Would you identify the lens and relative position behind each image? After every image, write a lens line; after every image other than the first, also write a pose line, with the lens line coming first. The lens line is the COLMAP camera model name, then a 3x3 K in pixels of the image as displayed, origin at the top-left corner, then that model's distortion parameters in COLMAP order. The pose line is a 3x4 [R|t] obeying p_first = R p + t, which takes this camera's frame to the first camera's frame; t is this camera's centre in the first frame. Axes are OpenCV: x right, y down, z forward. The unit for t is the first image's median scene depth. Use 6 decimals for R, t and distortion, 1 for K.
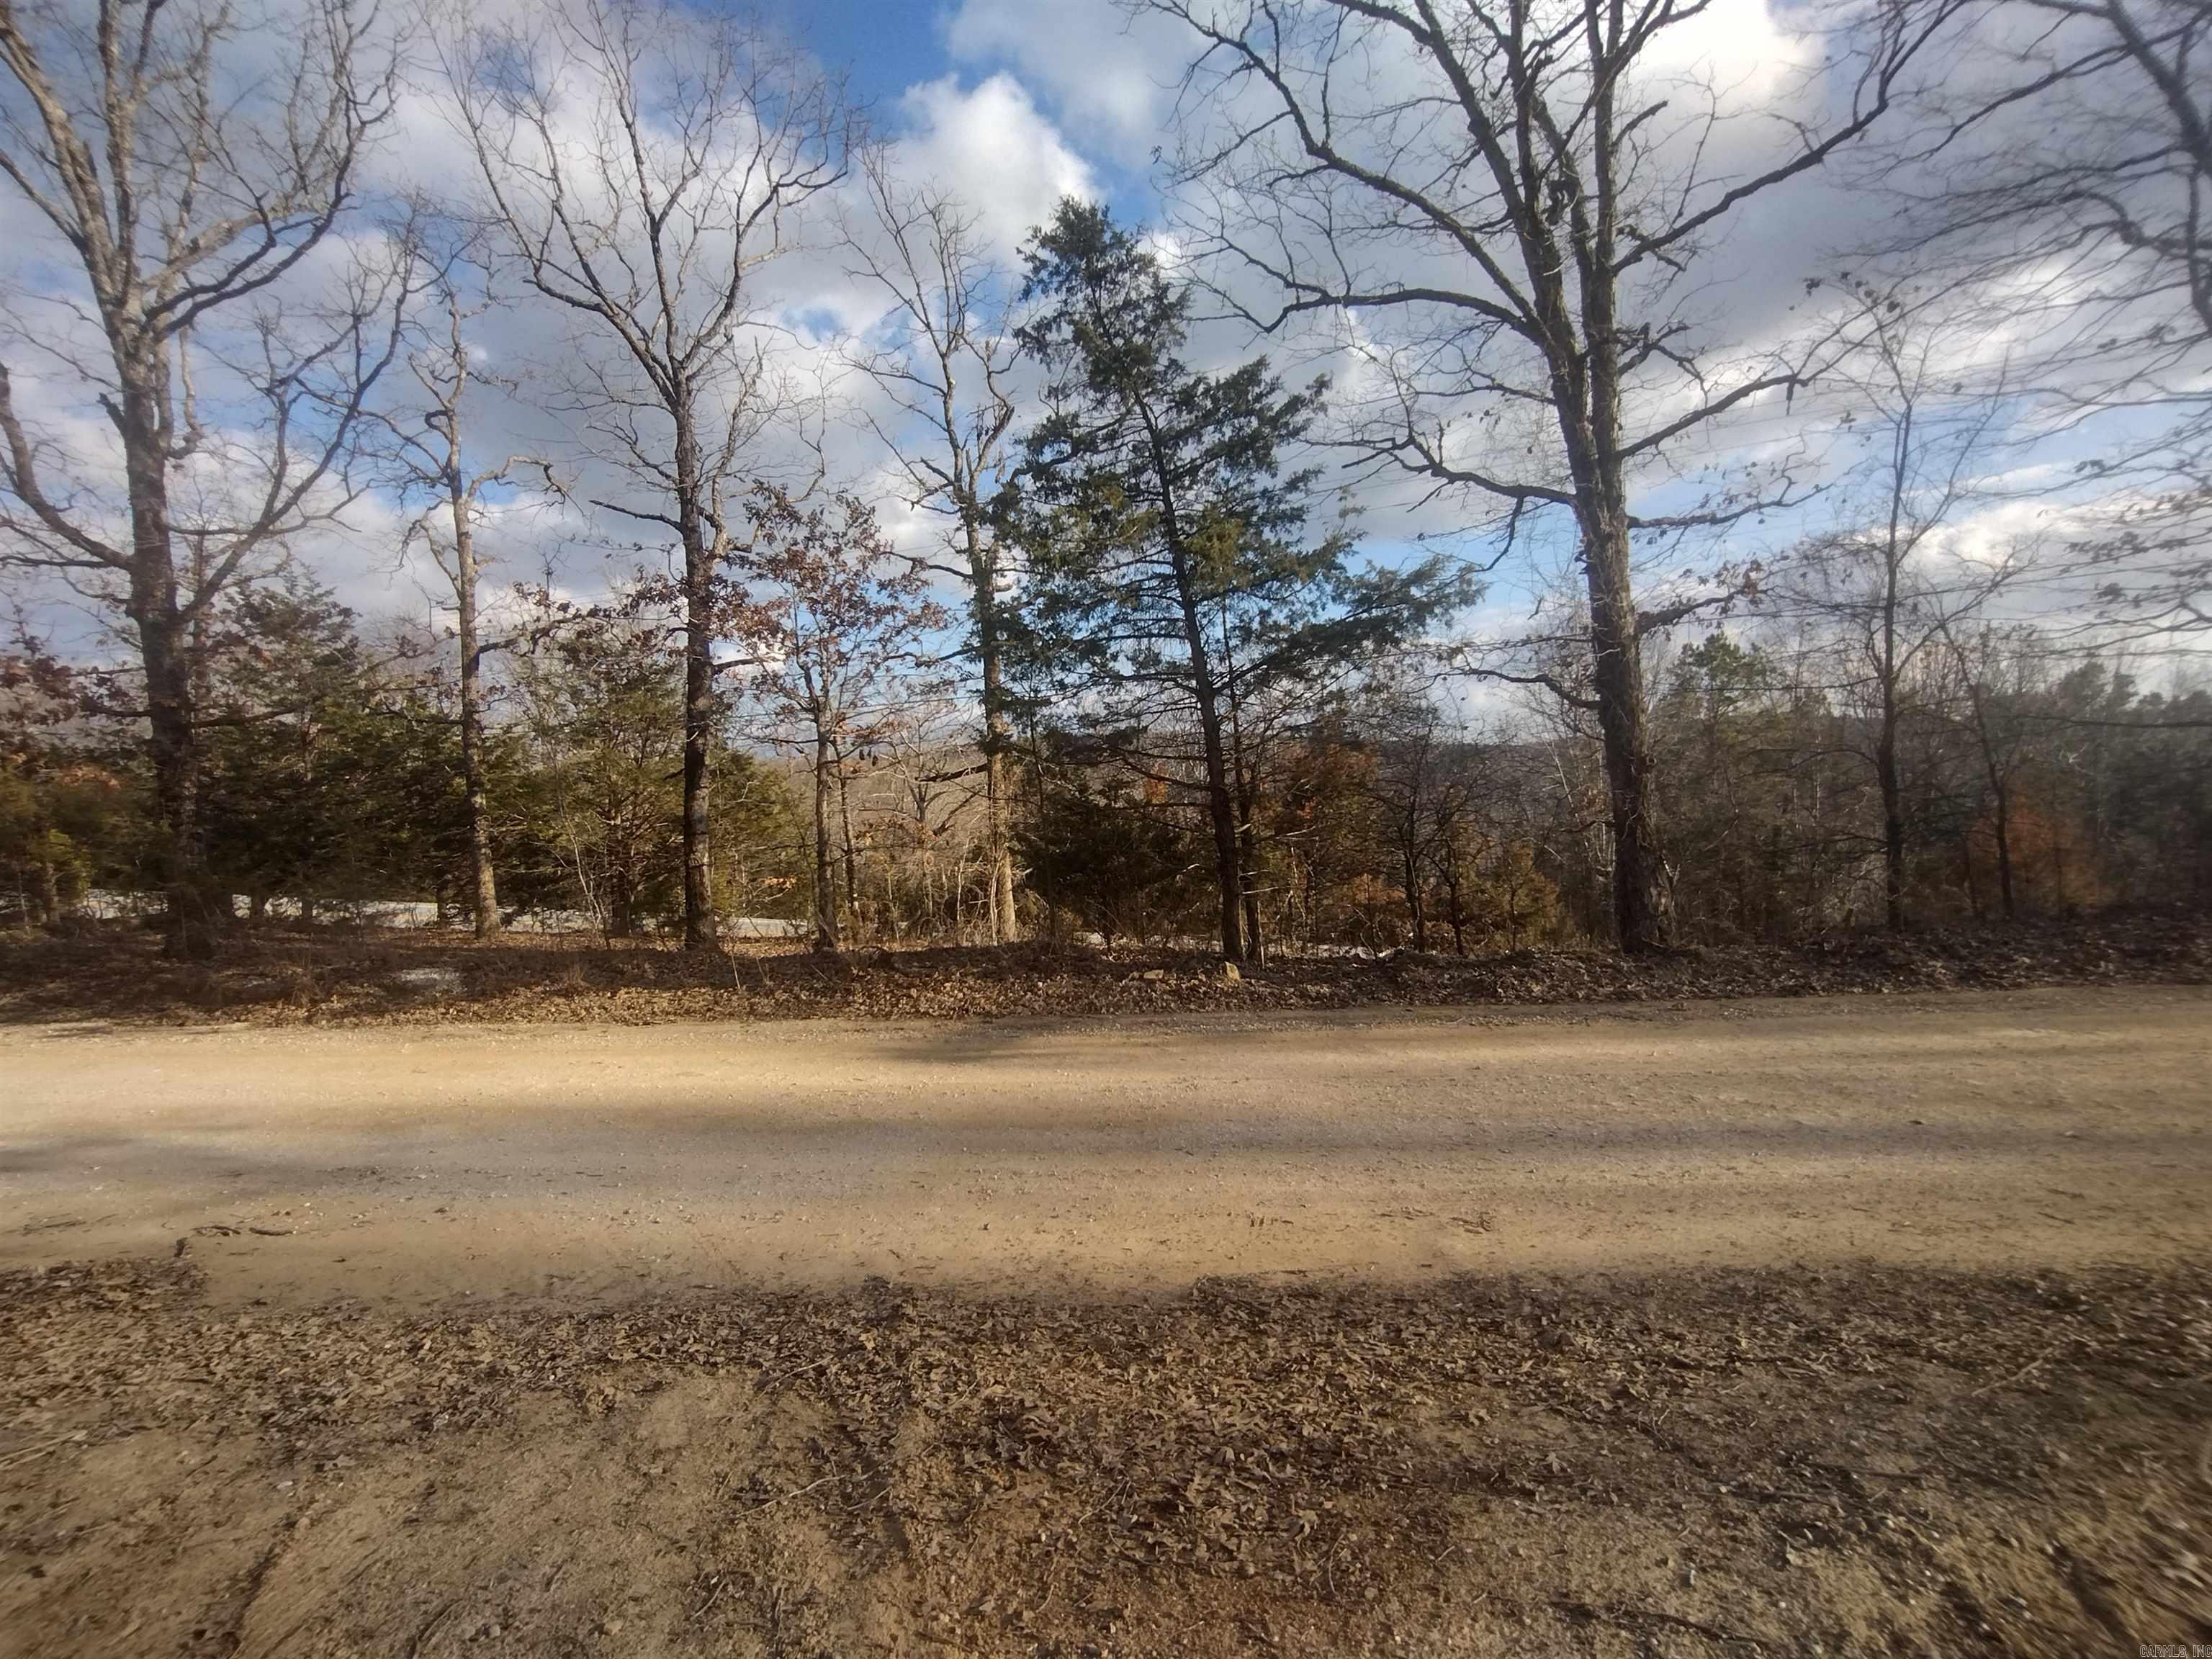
lens RADIAL K [[1003.0, 0, 1093.1], [0, 1003.0, 827.0], [0, 0, 1]] dist [-0.008120, 0.003773]
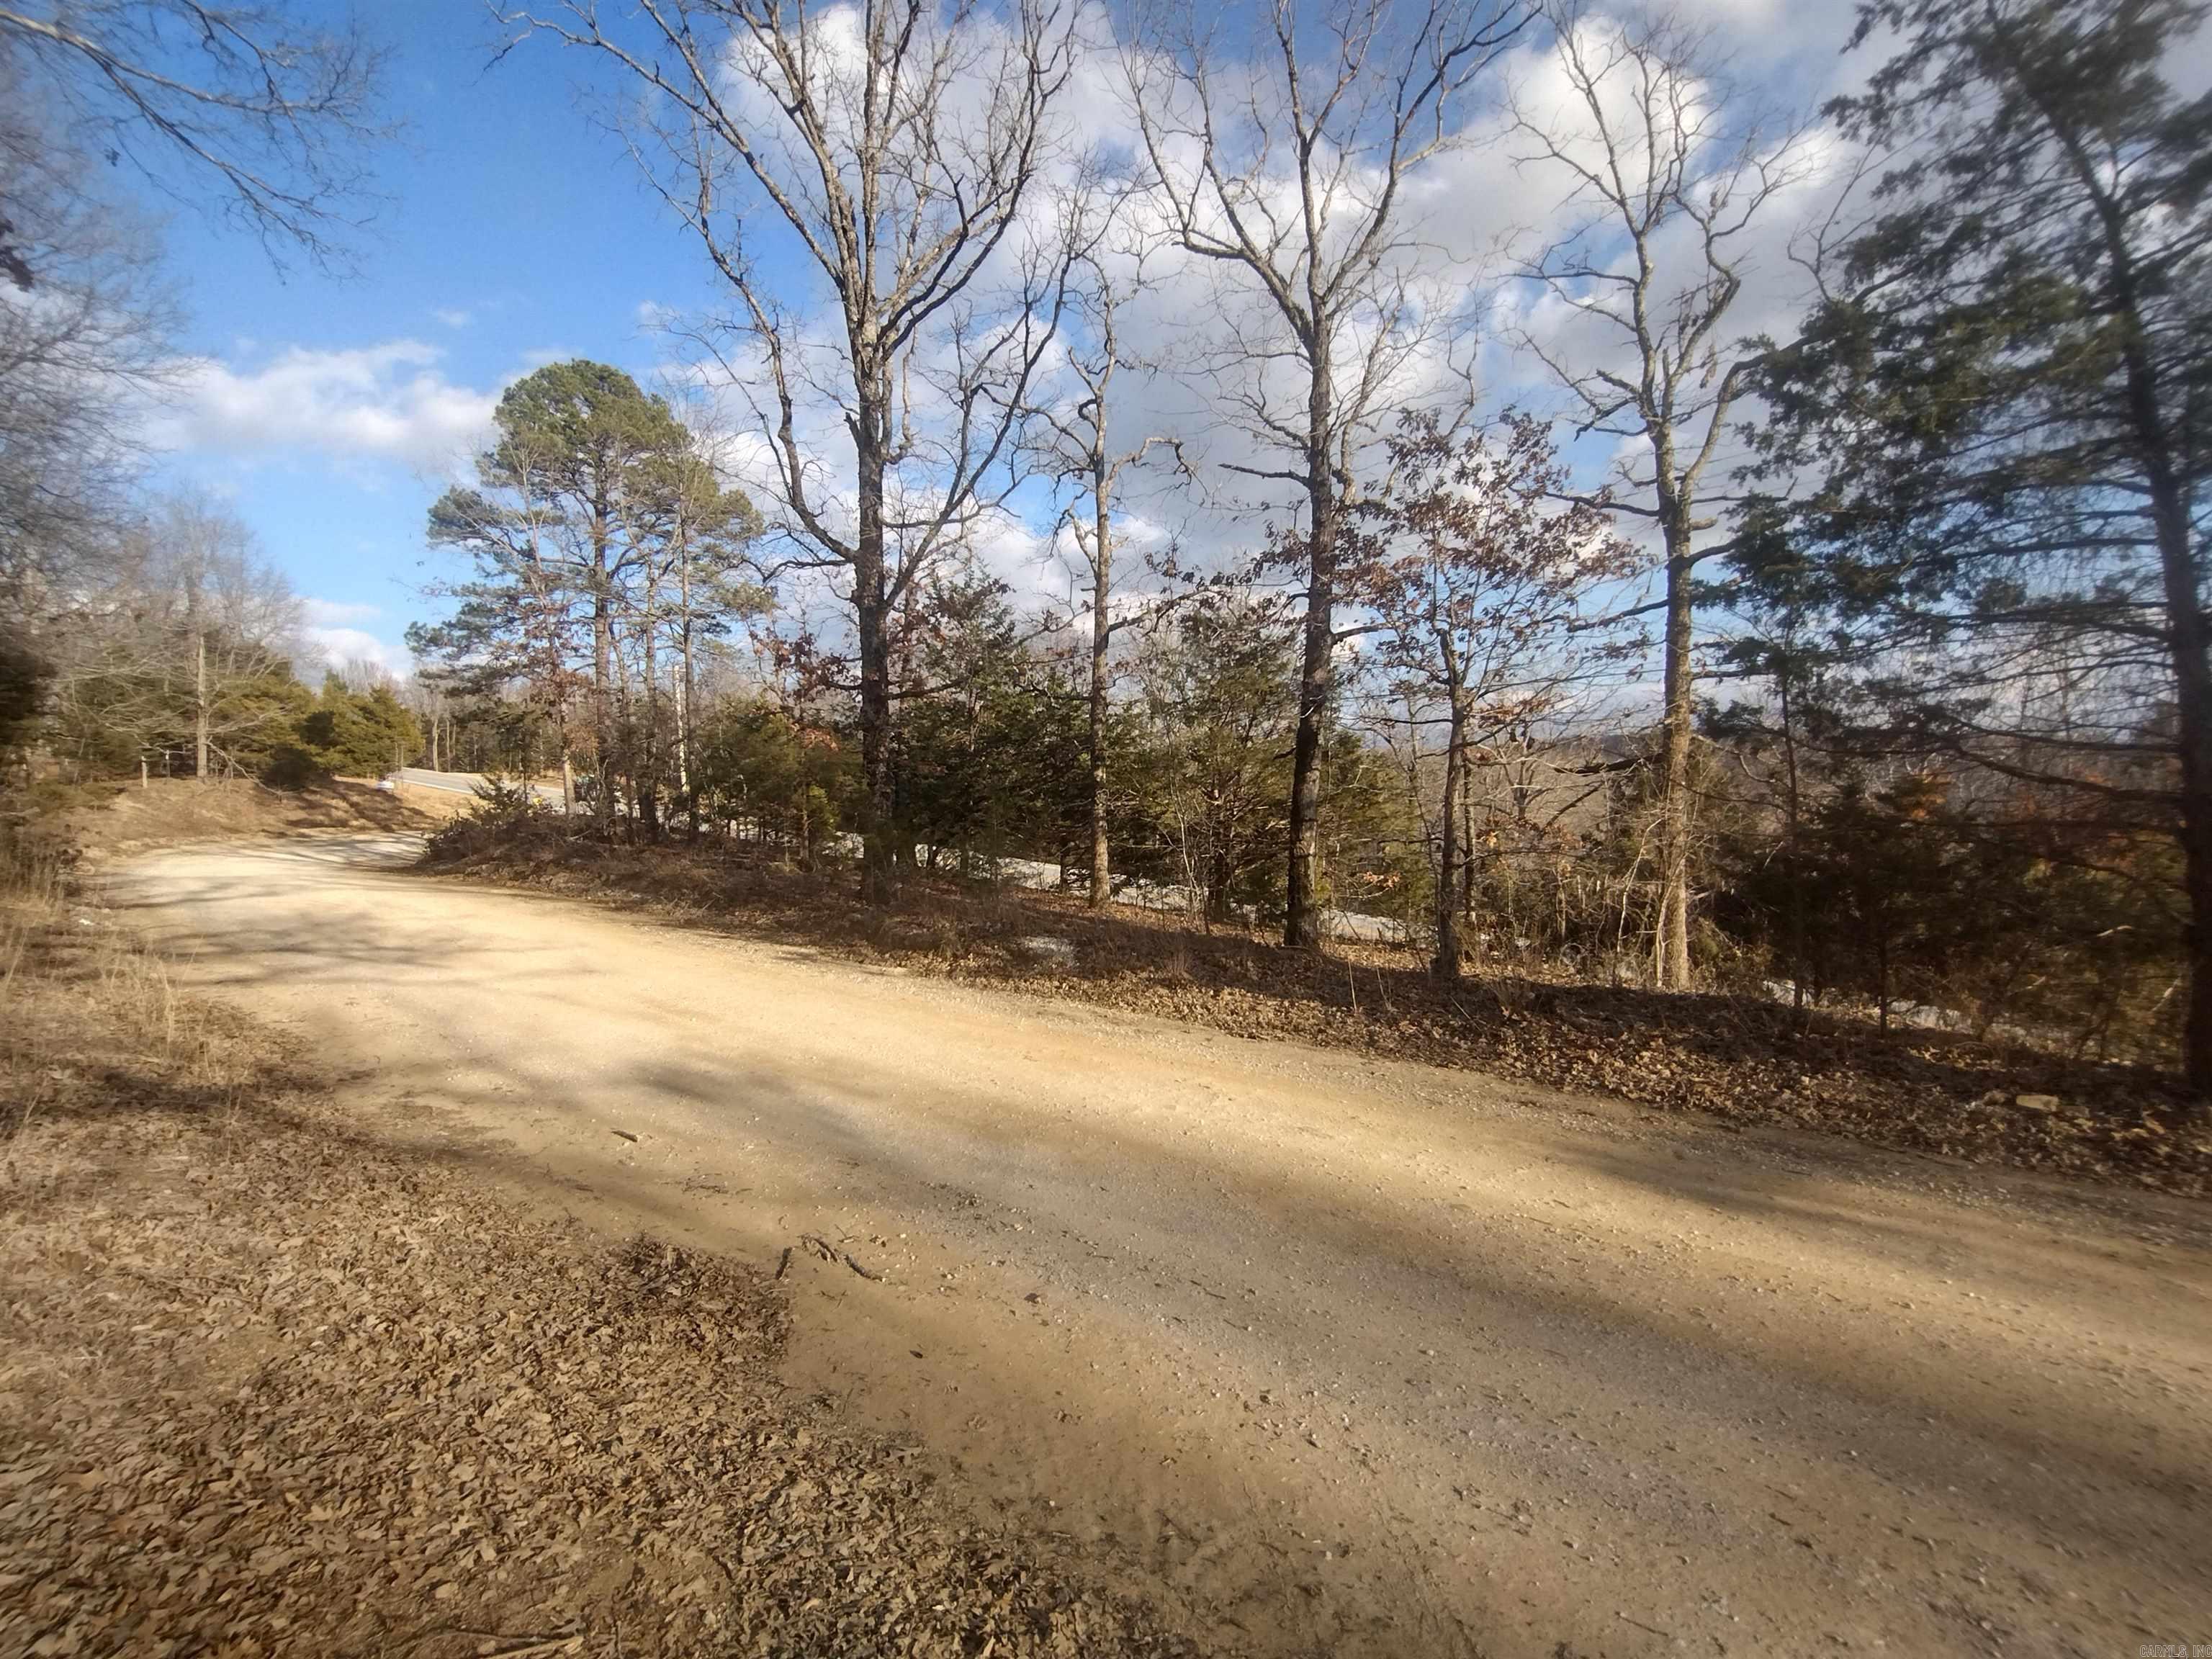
lens RADIAL K [[1003.0, 0, 1093.1], [0, 1003.0, 827.0], [0, 0, 1]] dist [-0.008120, 0.003773]
pose [[0.849122, 0.067075, -0.523921, -0.084412], [-0.062511, 0.997695, 0.026418, 0.000927], [0.524485, 0.010319, 0.851357, 0.131678]]
